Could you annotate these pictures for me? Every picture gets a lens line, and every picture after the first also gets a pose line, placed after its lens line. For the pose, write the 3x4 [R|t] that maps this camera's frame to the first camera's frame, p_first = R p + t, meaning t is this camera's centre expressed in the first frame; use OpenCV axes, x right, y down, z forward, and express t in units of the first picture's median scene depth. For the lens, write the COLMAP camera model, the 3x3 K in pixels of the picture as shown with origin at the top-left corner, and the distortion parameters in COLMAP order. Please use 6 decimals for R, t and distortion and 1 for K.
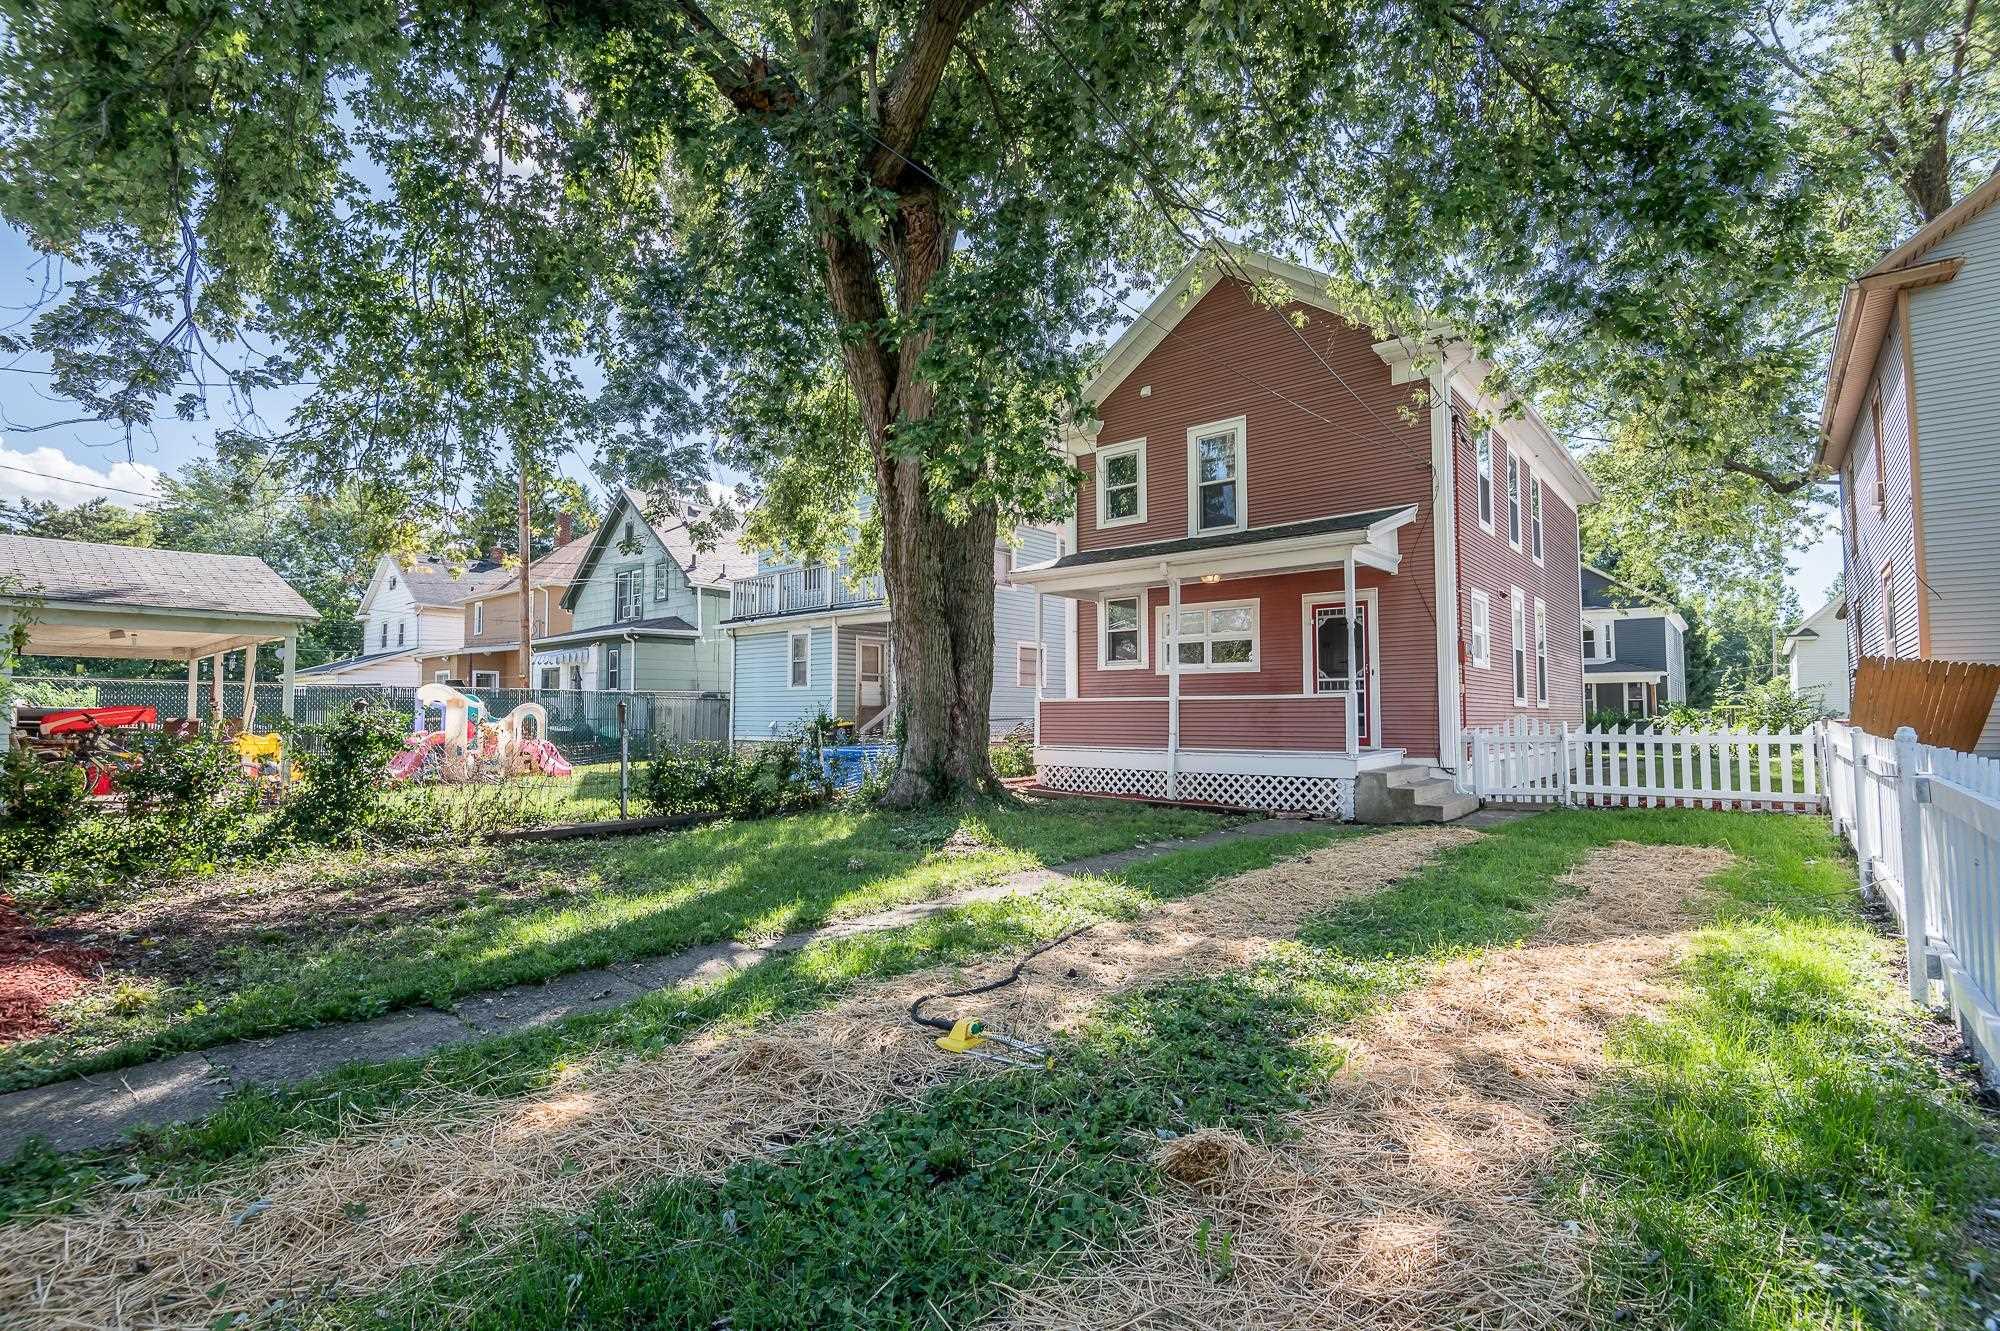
lens RADIAL K [[928.3, 0, 987.2], [0, 928.3, 663.4], [0, 0, 1]] dist [-0.024519, -0.002532]
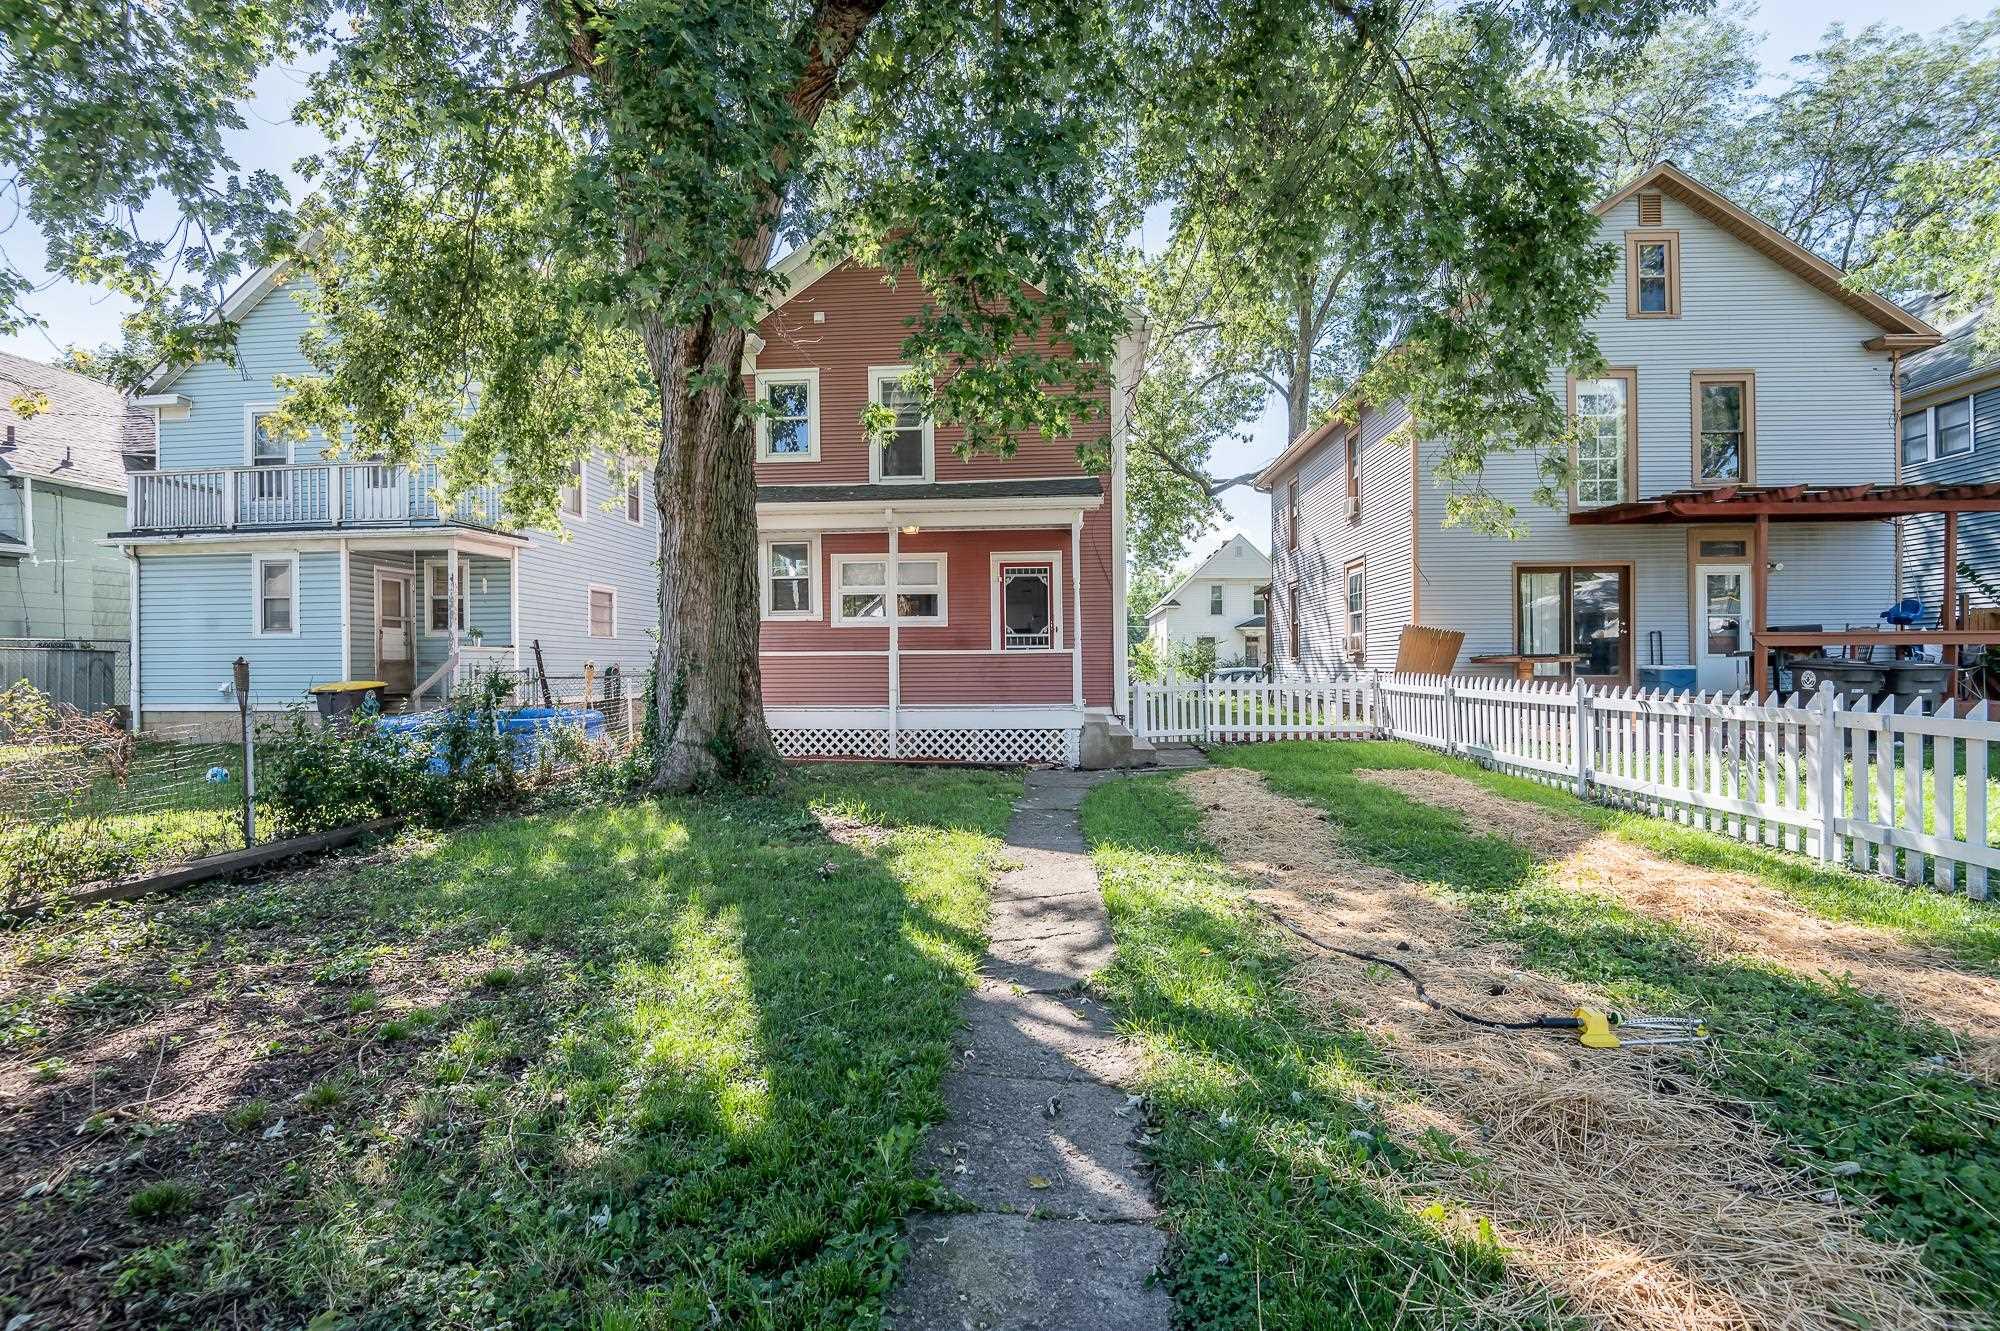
lens RADIAL K [[928.3, 0, 1004.9], [0, 928.3, 666.5], [0, 0, 1]] dist [-0.024519, -0.002532]
pose [[0.806822, -0.006493, 0.590760, -0.272216], [-0.026967, 0.998493, 0.047804, 0.003075], [-0.590179, -0.054500, 0.805430, 0.164812]]
